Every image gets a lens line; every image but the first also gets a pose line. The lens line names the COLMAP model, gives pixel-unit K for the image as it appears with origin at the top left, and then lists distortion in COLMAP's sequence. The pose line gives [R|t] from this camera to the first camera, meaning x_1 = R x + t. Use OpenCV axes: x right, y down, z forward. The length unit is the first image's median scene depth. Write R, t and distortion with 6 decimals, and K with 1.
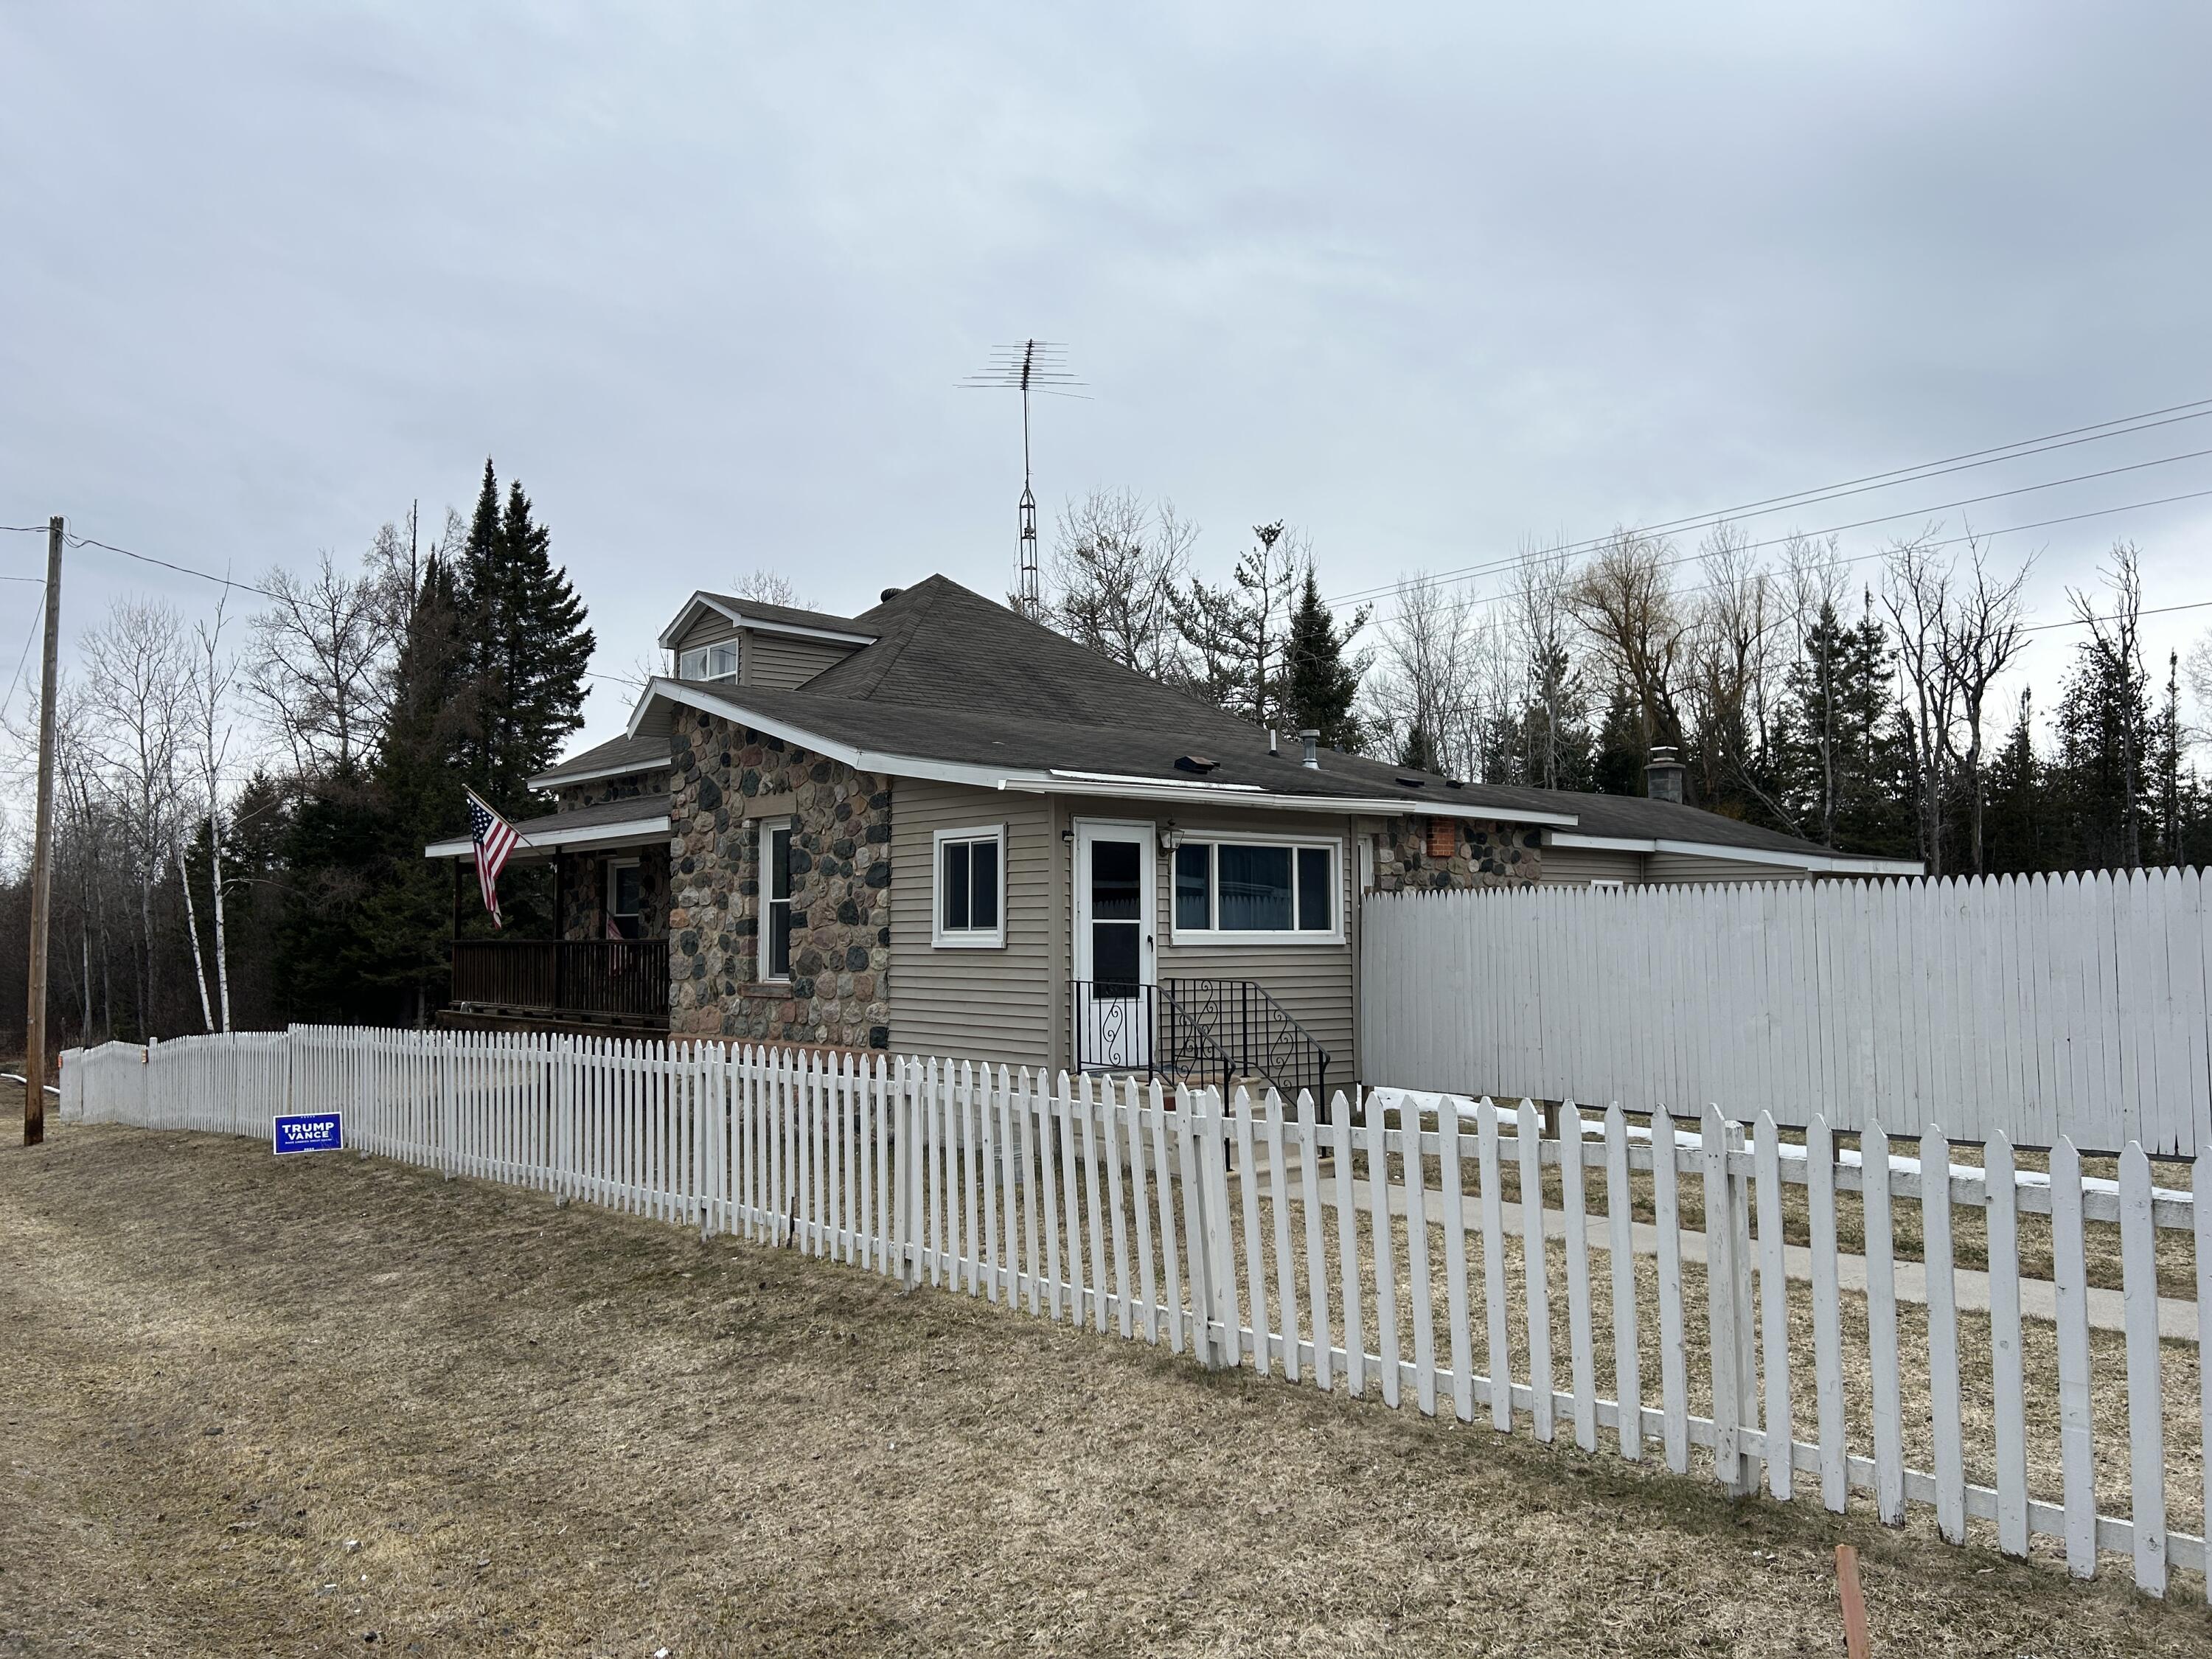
lens RADIAL K [[1640.0, 0, 1106.0], [0, 1640.0, 887.9], [0, 0, 1]] dist [0.089390, -0.088377]
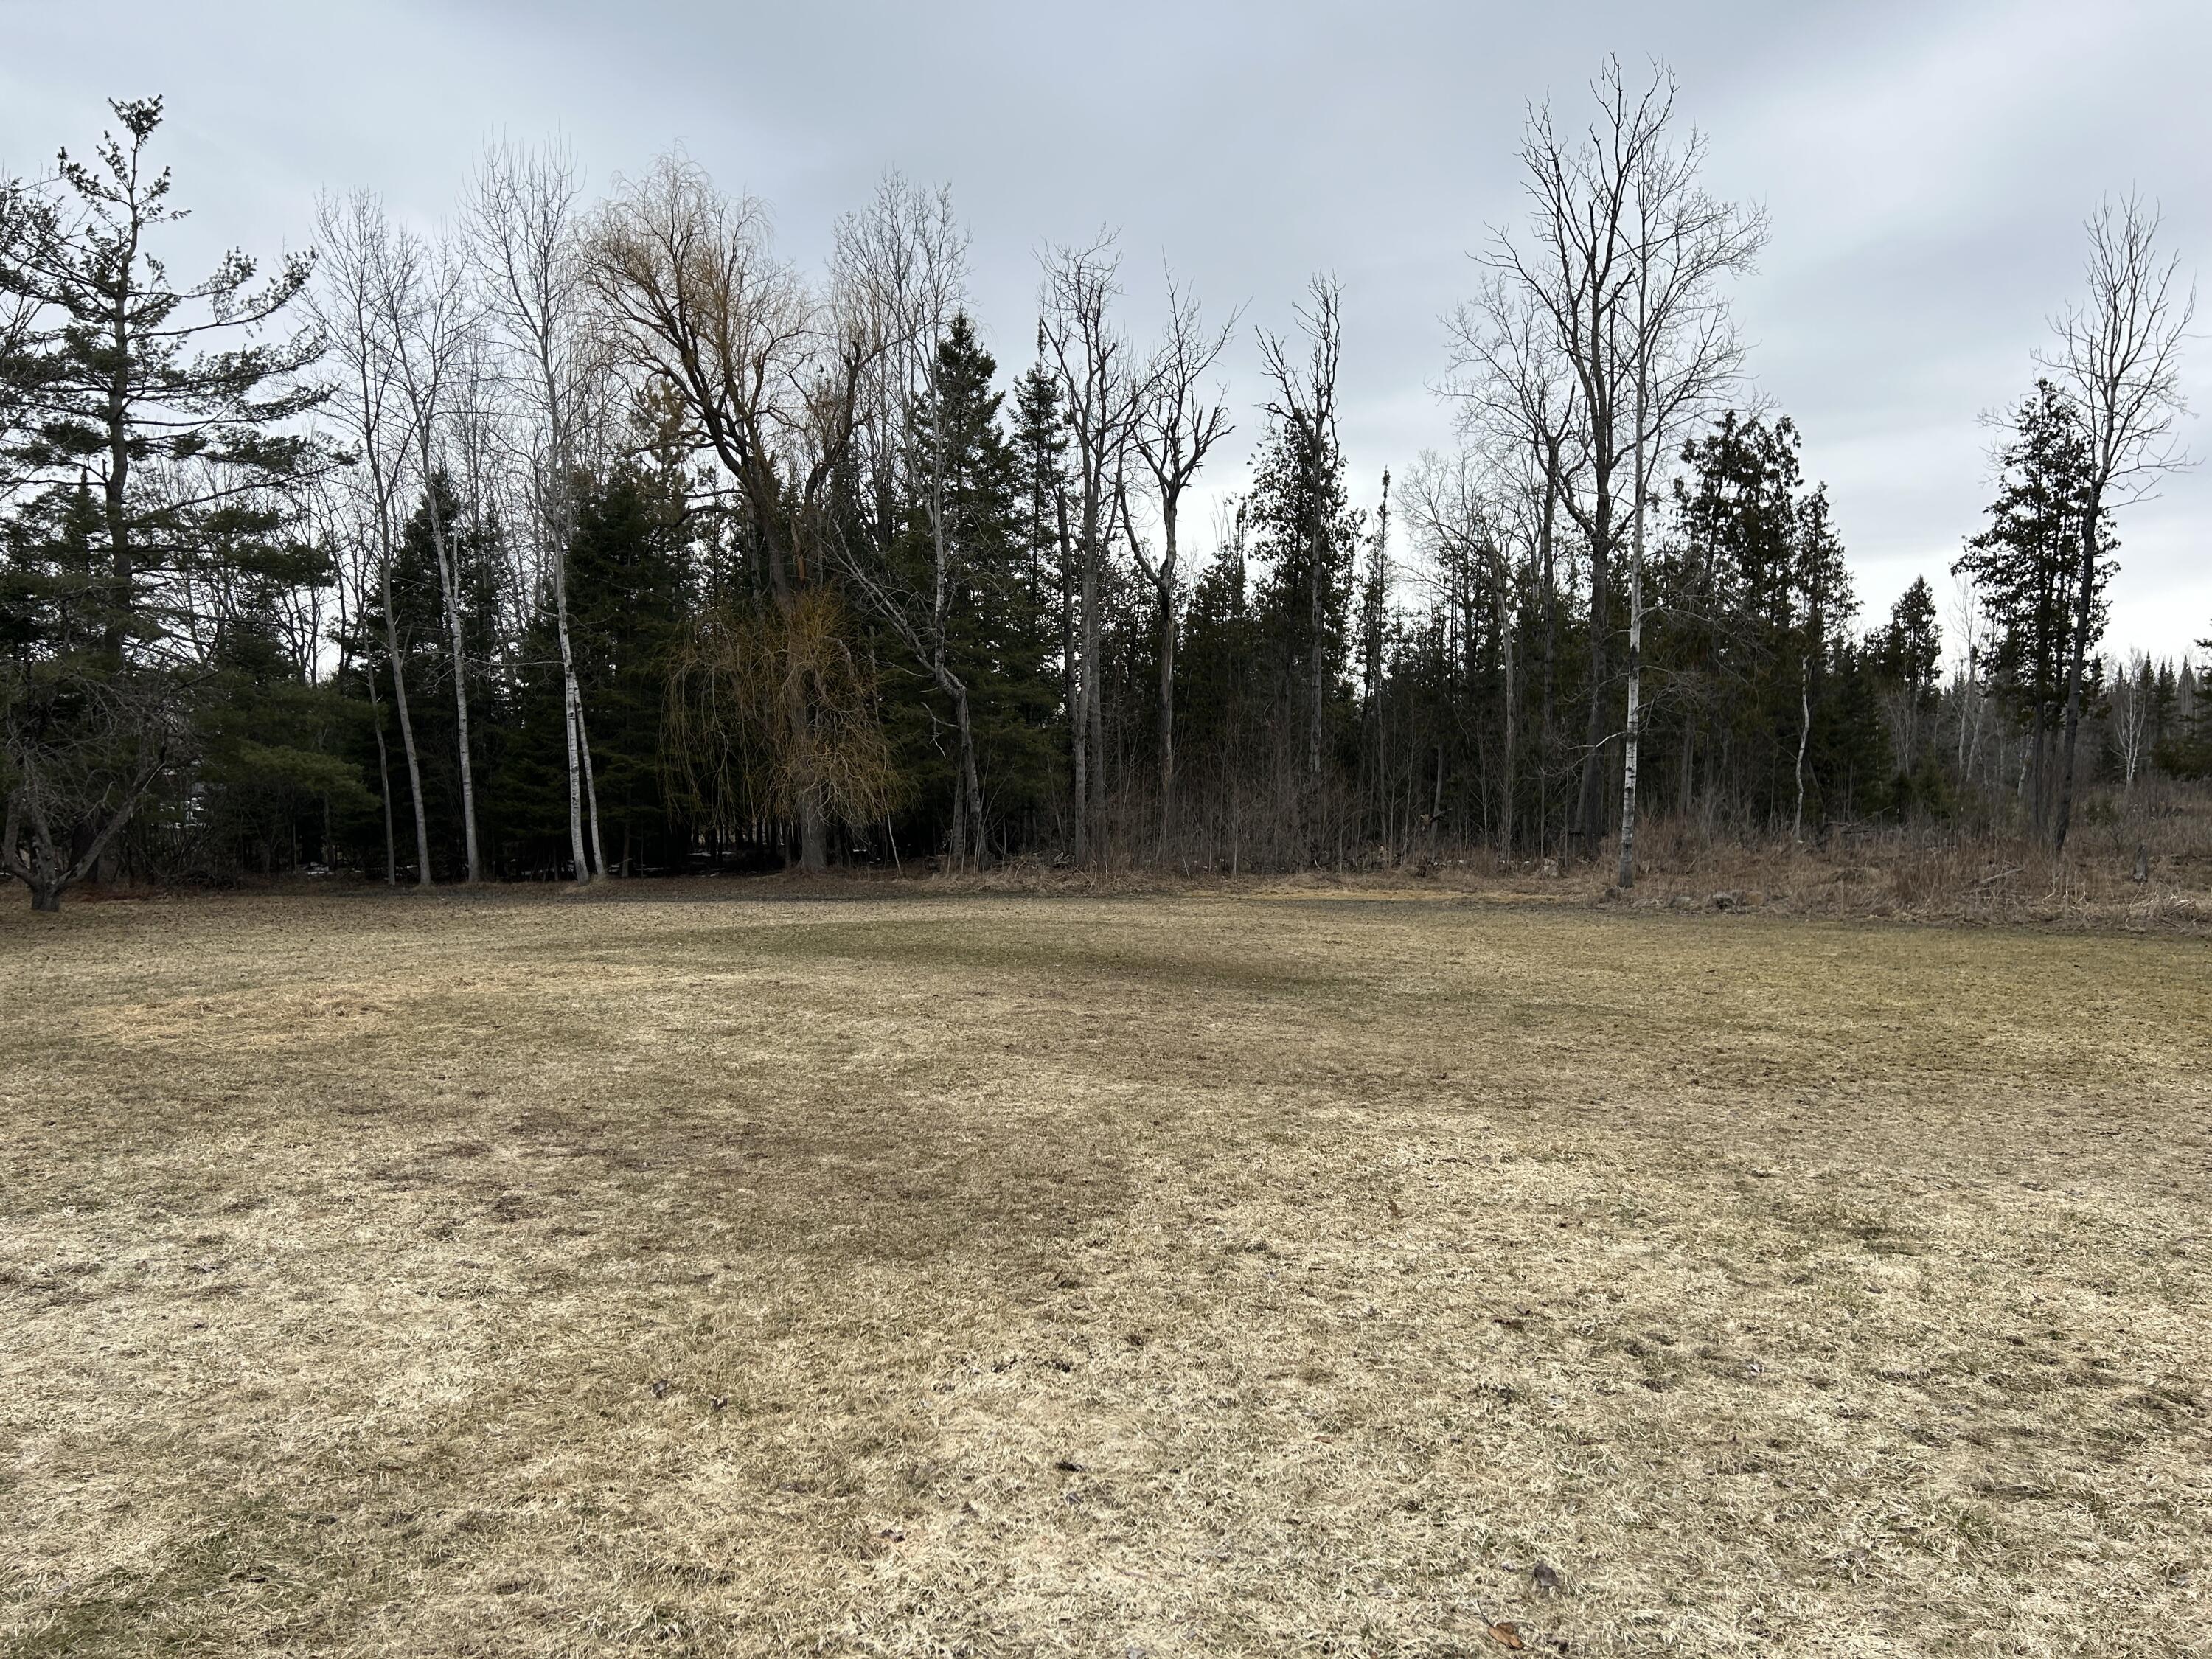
lens RADIAL K [[1640.0, 0, 1106.0], [0, 1640.0, 887.9], [0, 0, 1]] dist [0.089390, -0.088377]
pose [[0.925033, -0.009500, 0.379767, 0.200131], [-0.023099, 0.996431, 0.081192, 0.011071], [-0.379183, -0.083877, 0.921512, 0.282395]]
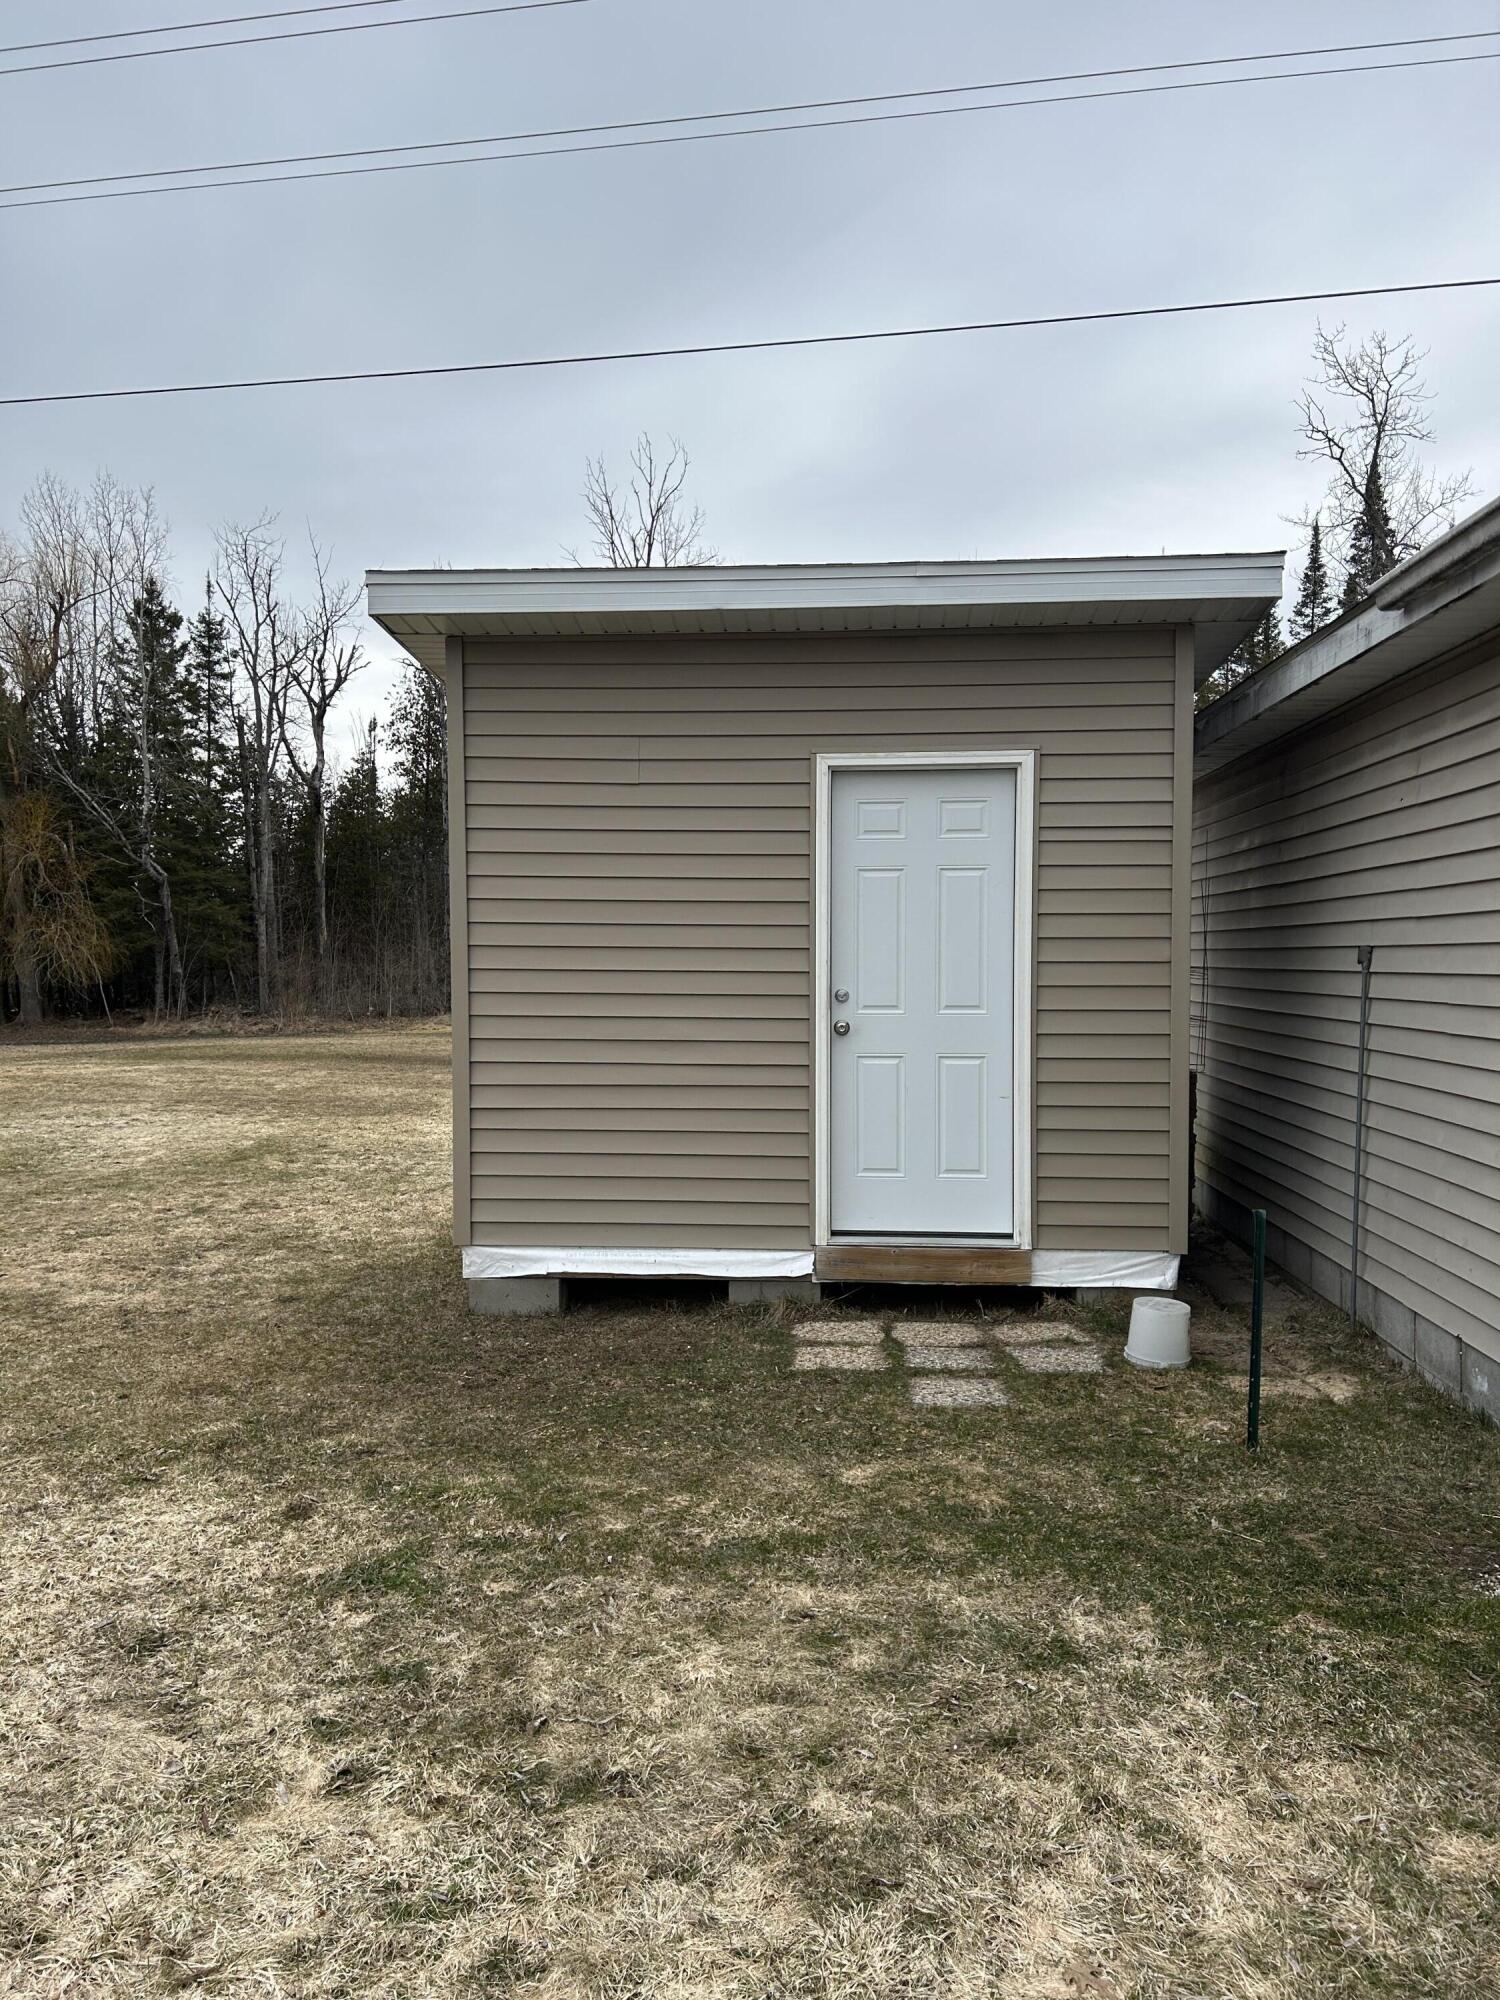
lens RADIAL K [[1482.9, 0, 750.0], [0, 1482.9, 1000.0], [0, 0, 1]] dist [0.089390, -0.088377]
pose [[0.744643, -0.015931, 0.667273, 0.119929], [-0.025397, 0.998315, 0.052177, 0.003198], [-0.666979, -0.055800, 0.742984, 0.165186]]
